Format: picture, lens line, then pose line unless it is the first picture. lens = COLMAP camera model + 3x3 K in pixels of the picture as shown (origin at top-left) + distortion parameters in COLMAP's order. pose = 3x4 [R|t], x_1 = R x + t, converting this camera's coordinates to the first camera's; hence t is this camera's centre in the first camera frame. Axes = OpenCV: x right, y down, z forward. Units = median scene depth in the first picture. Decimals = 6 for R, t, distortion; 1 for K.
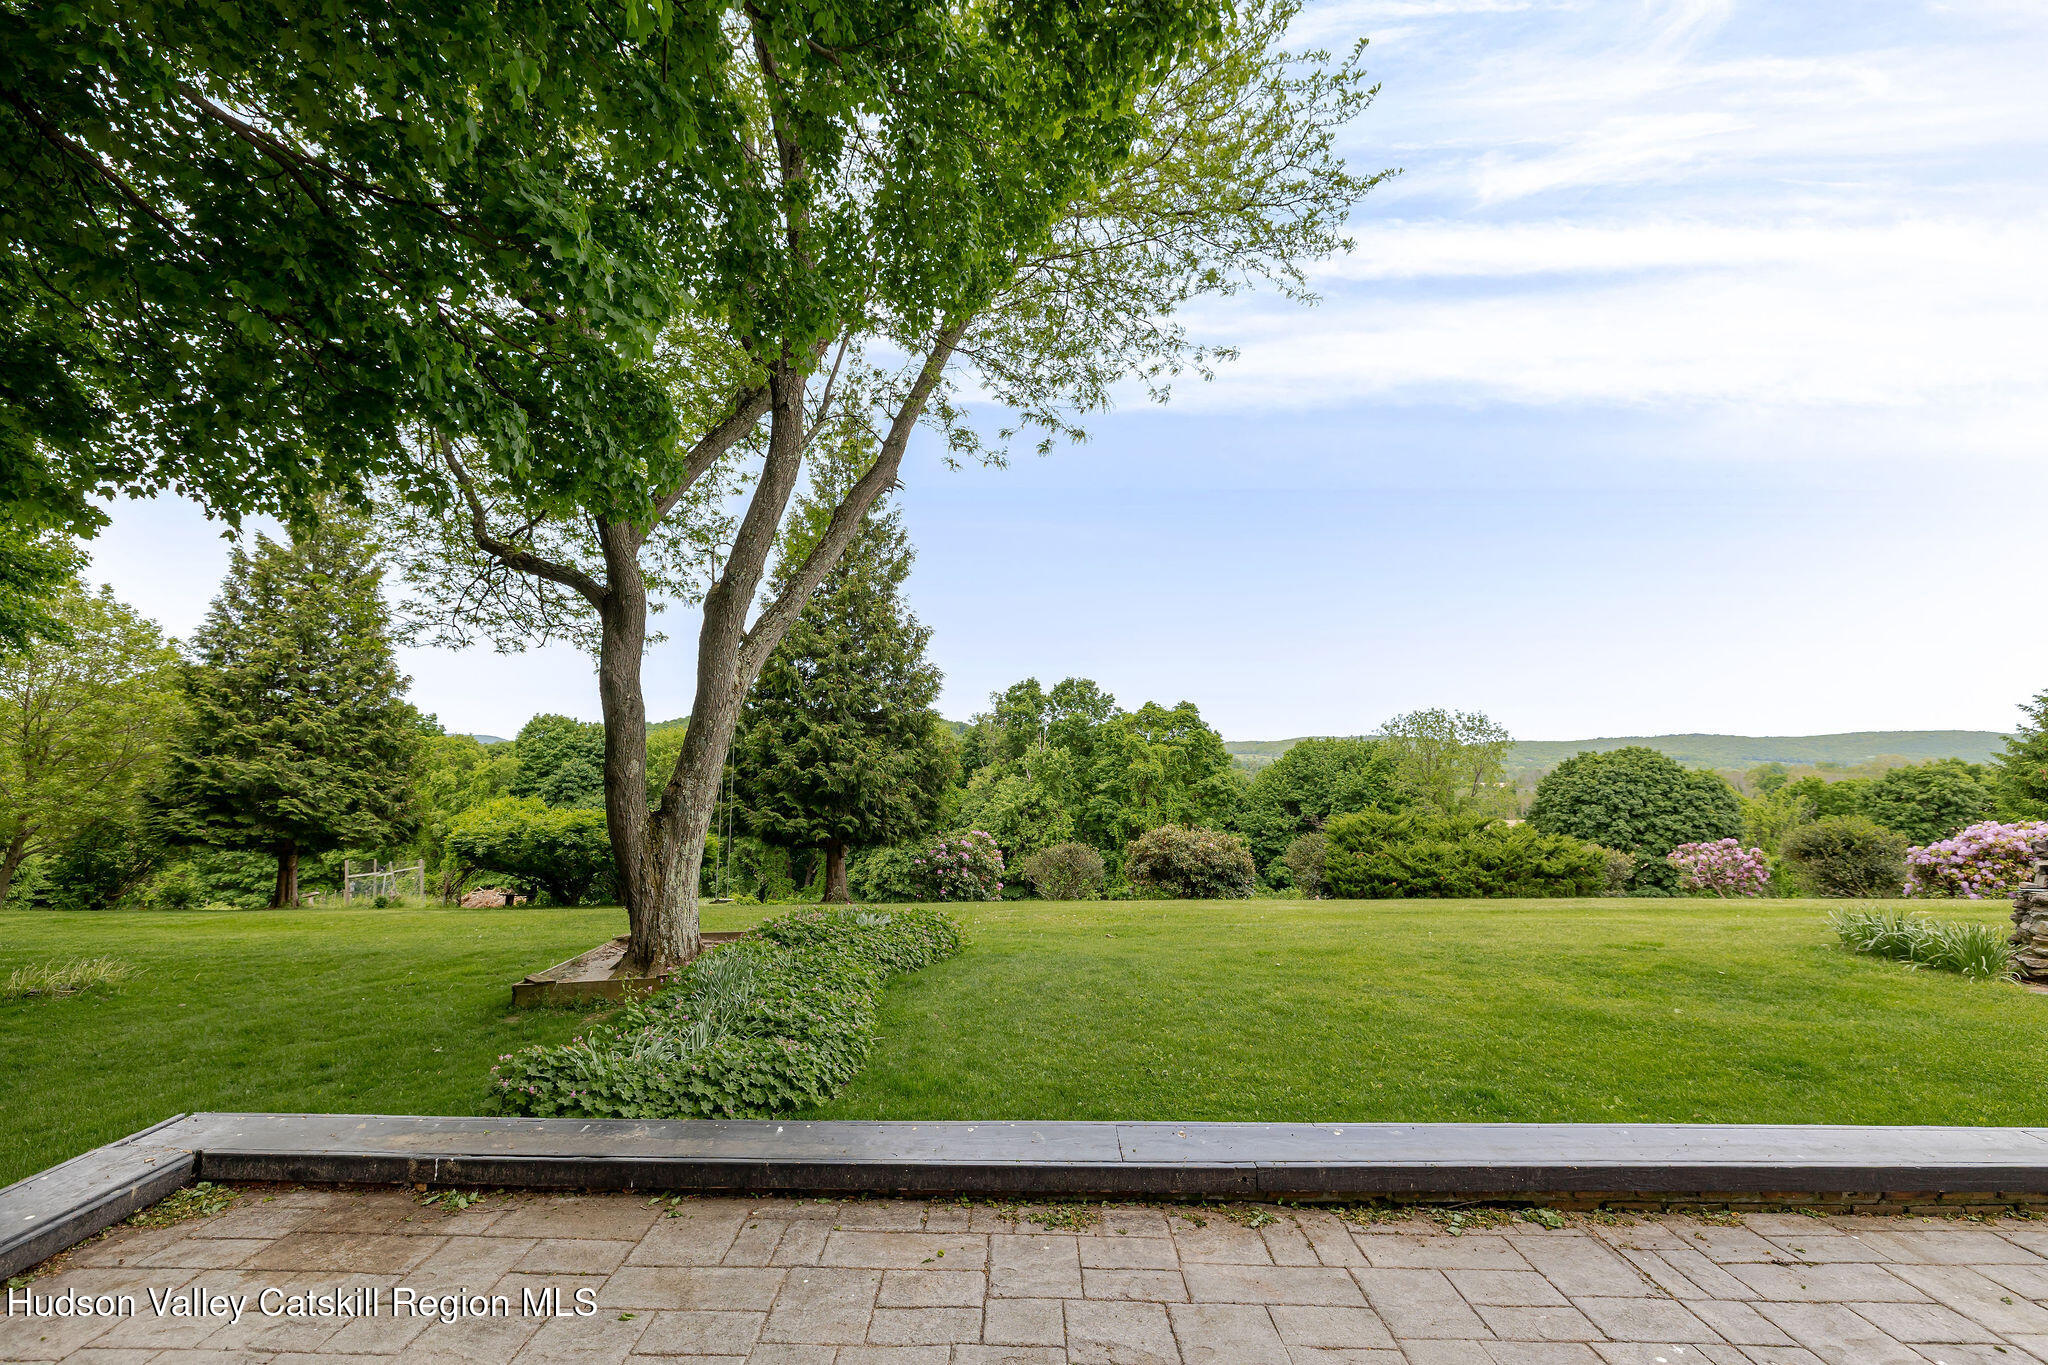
lens RADIAL K [[927.8, 0, 1035.5], [0, 927.8, 679.5], [0, 0, 1]] dist [-0.003251, 0.000913]
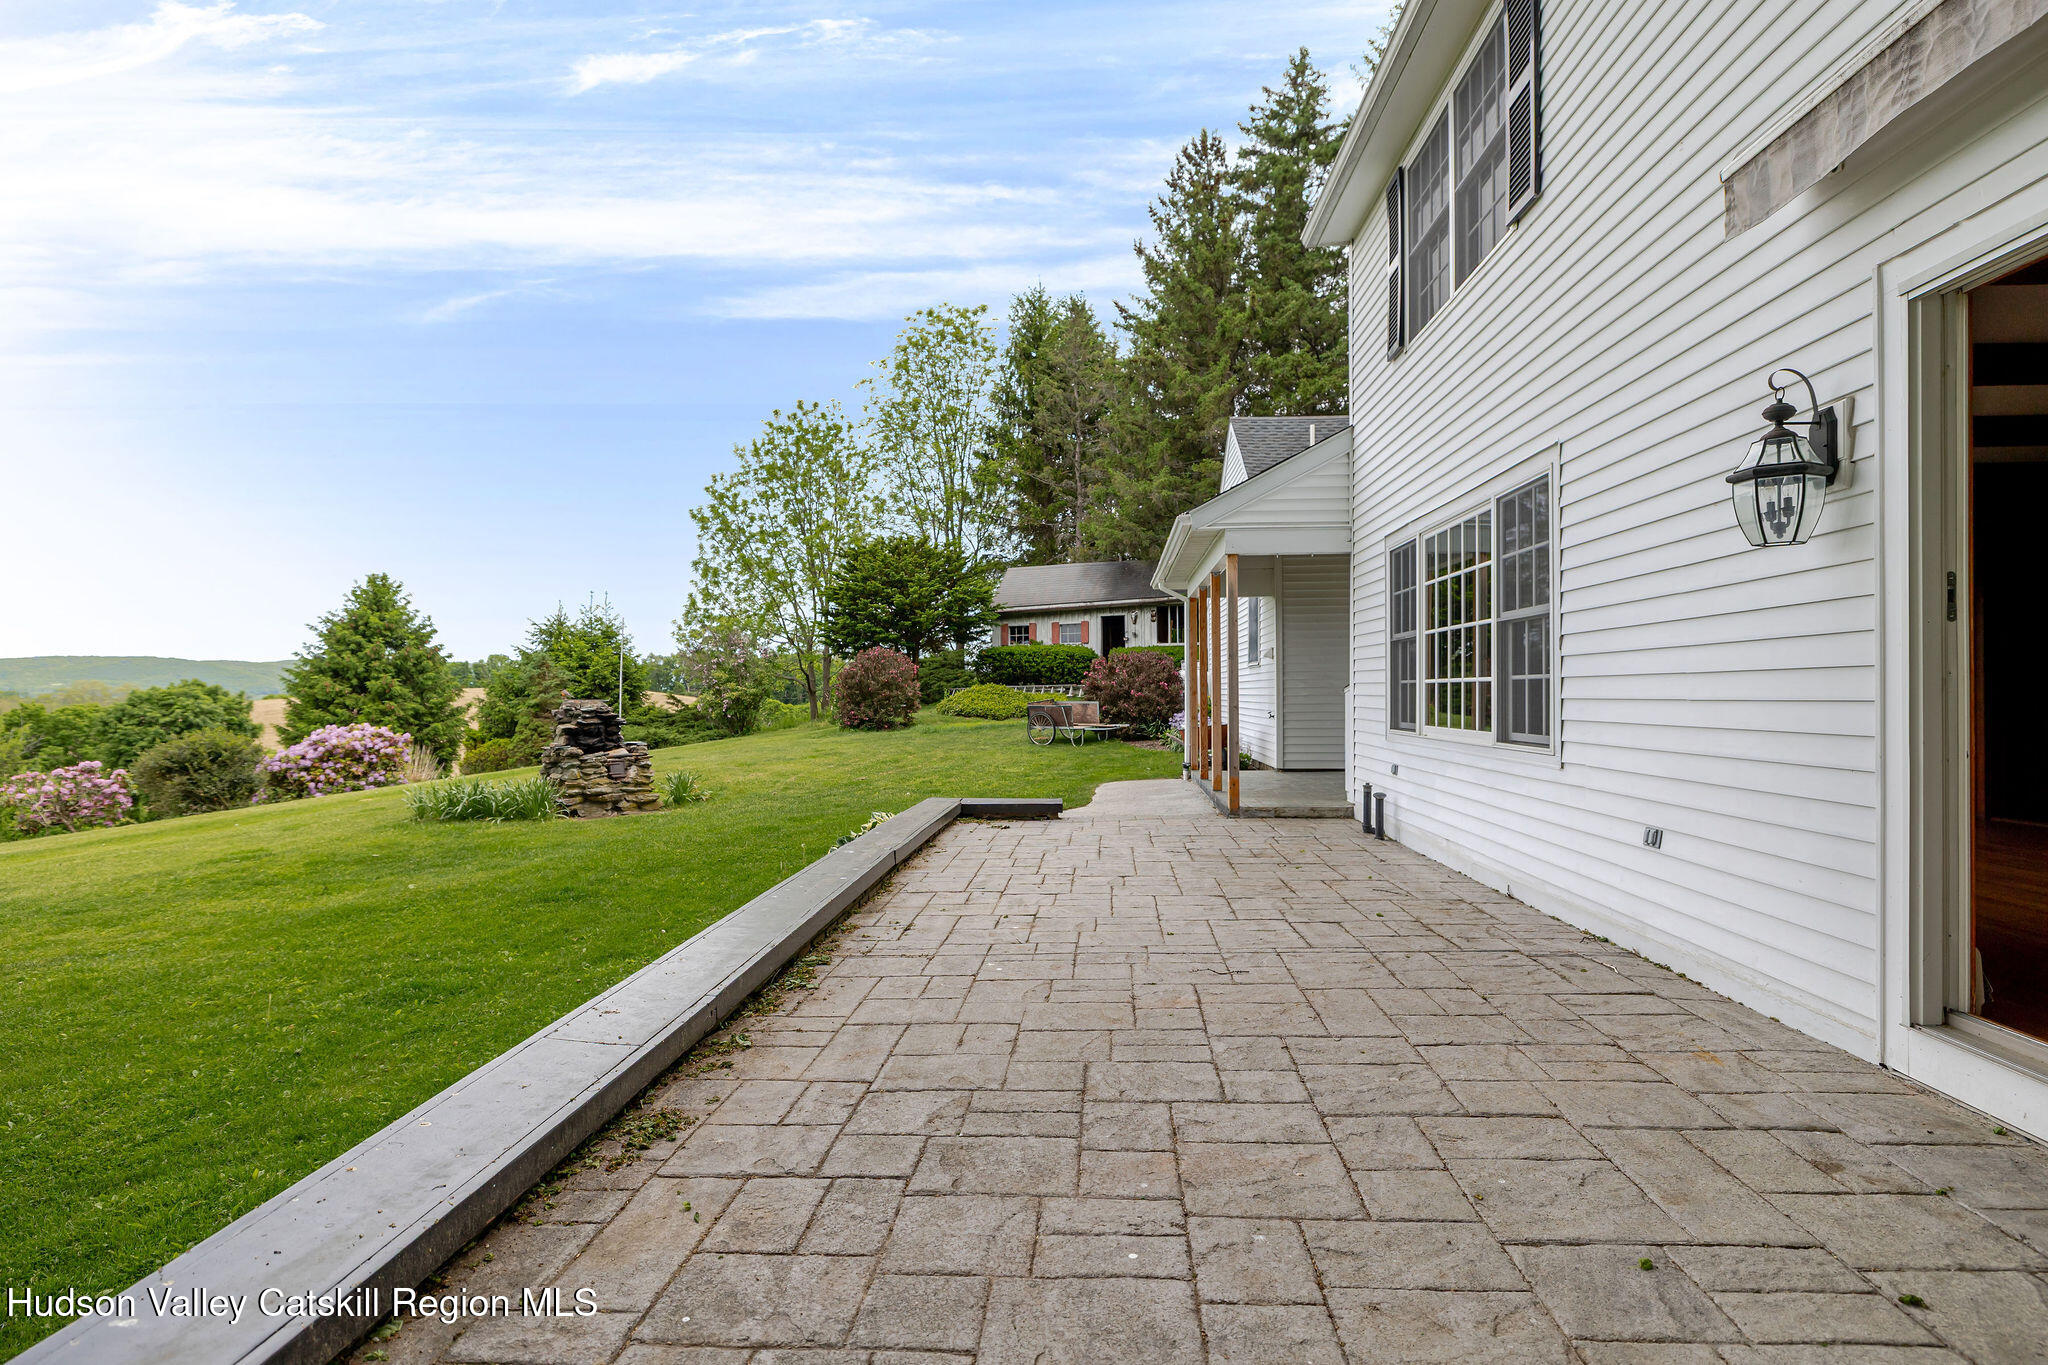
lens RADIAL K [[1044.2, 0, 1015.7], [0, 1044.2, 691.1], [0, 0, 1]] dist [-0.000937, 0.000083]
pose [[0.090072, -0.013136, 0.995849, -0.107270], [-0.075289, 0.996962, 0.019960, 0.026735], [-0.993085, -0.076775, 0.088809, 0.092078]]
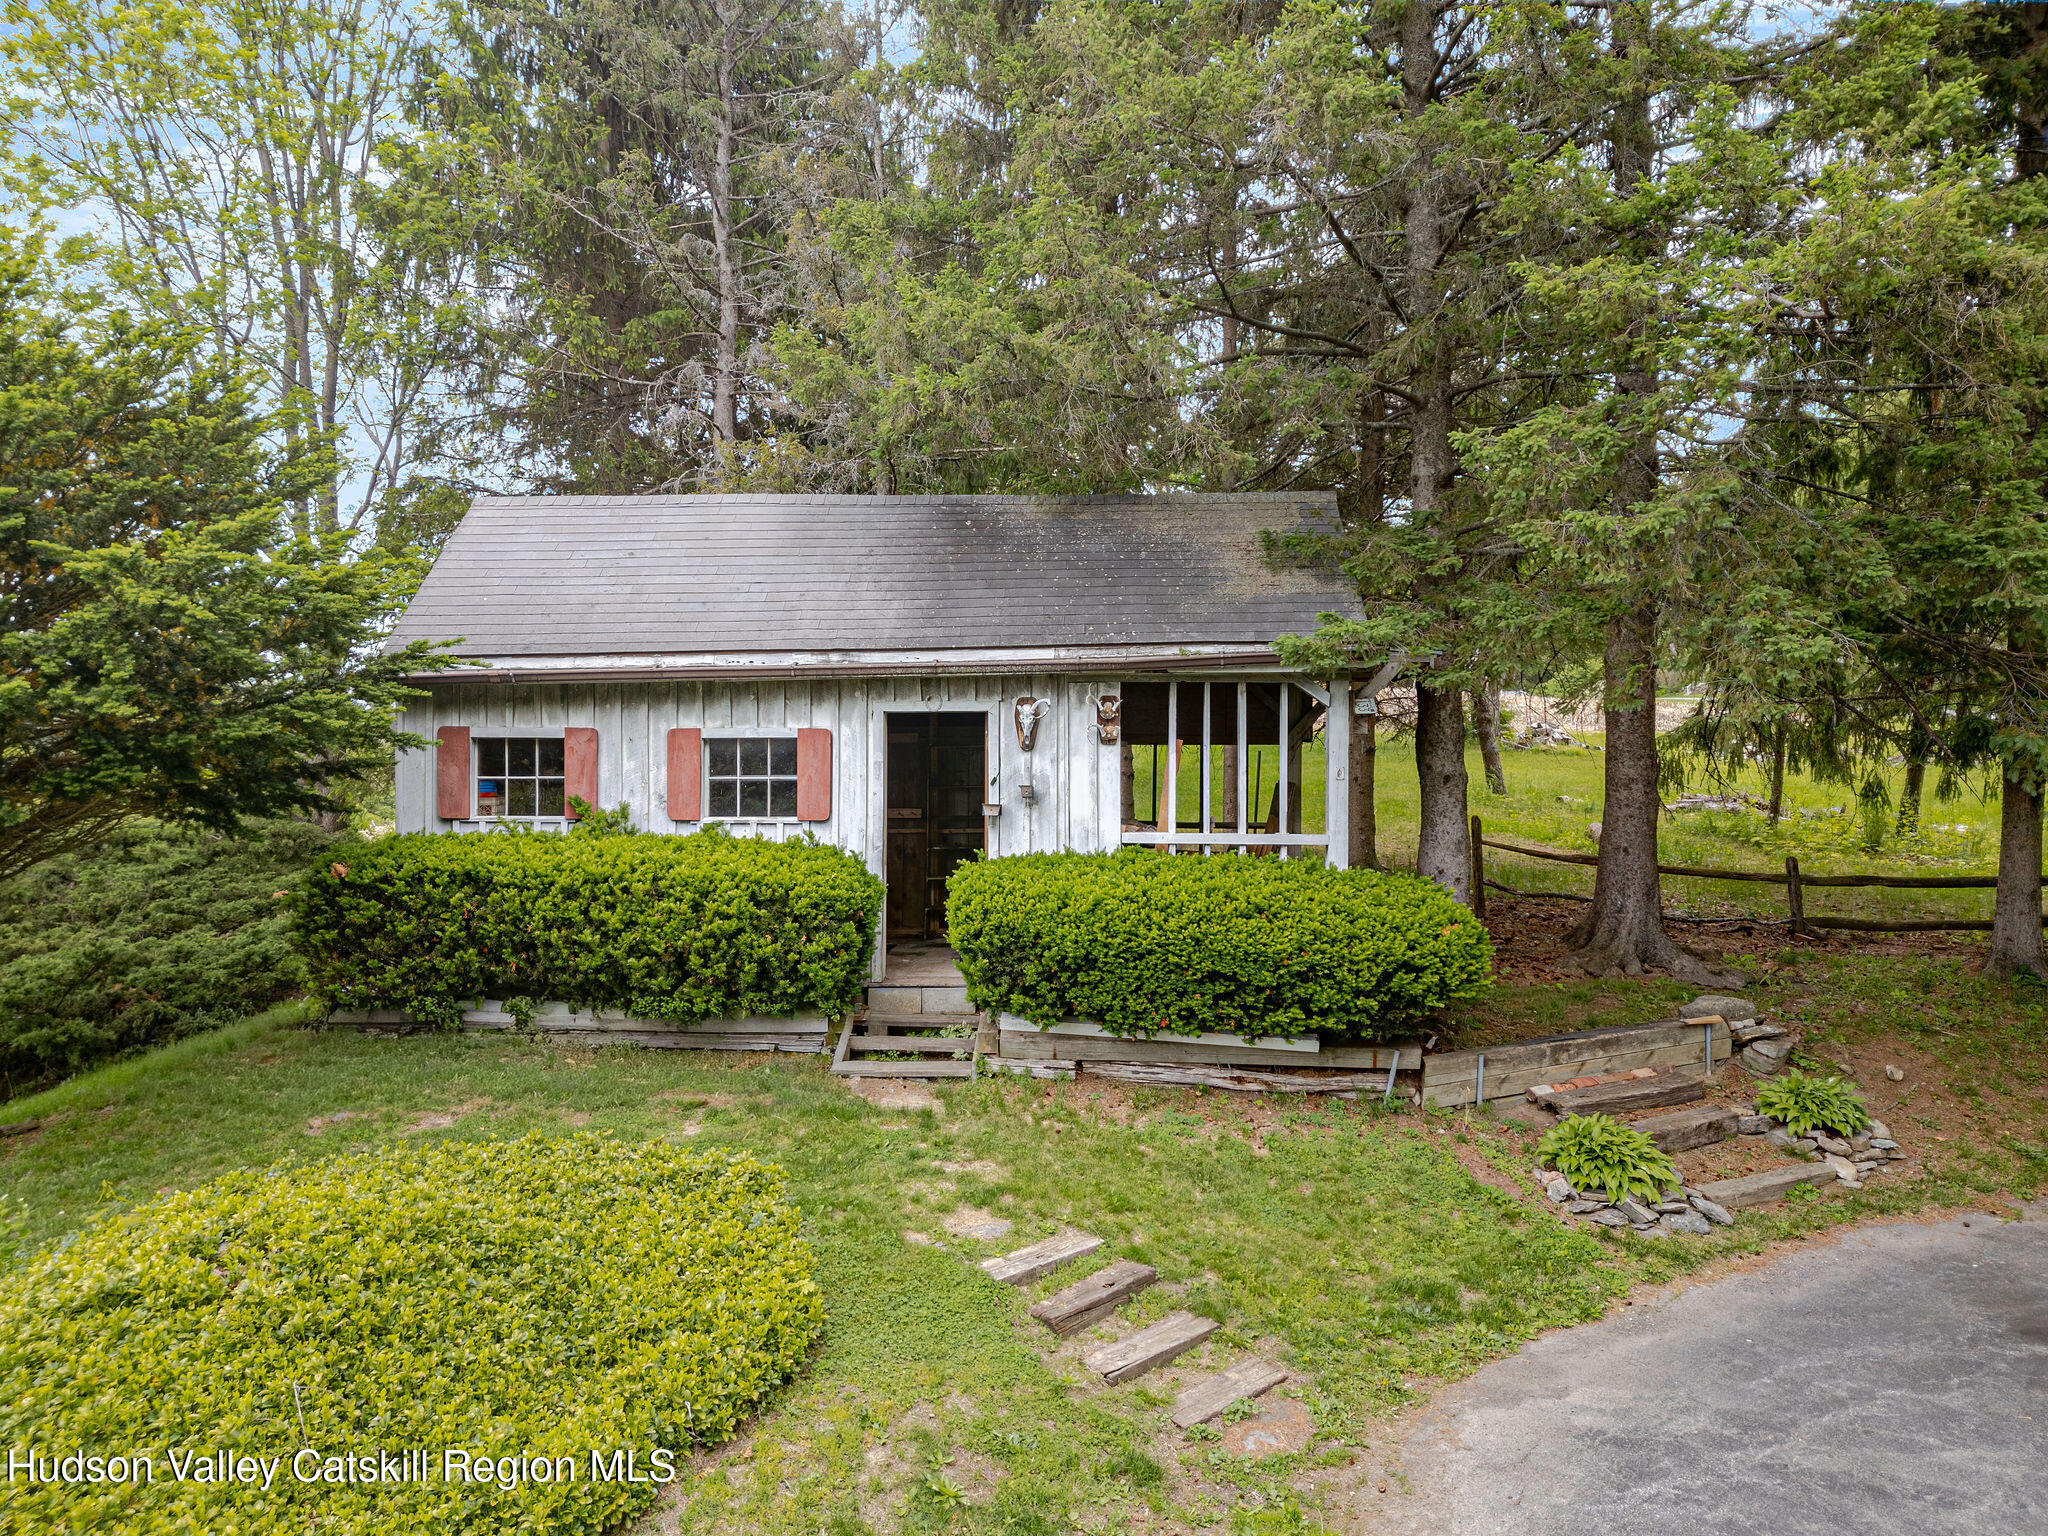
lens RADIAL K [[1415.1, 0, 1024.0], [0, 1415.1, 768.0], [0, 0, 1]] dist [0.068639, -0.049580]
pose [[-0.237742, -0.025149, 0.971003, 0.757283], [-0.090859, 0.995857, 0.003547, -0.035261], [-0.967069, -0.087381, -0.239042, 0.166716]]
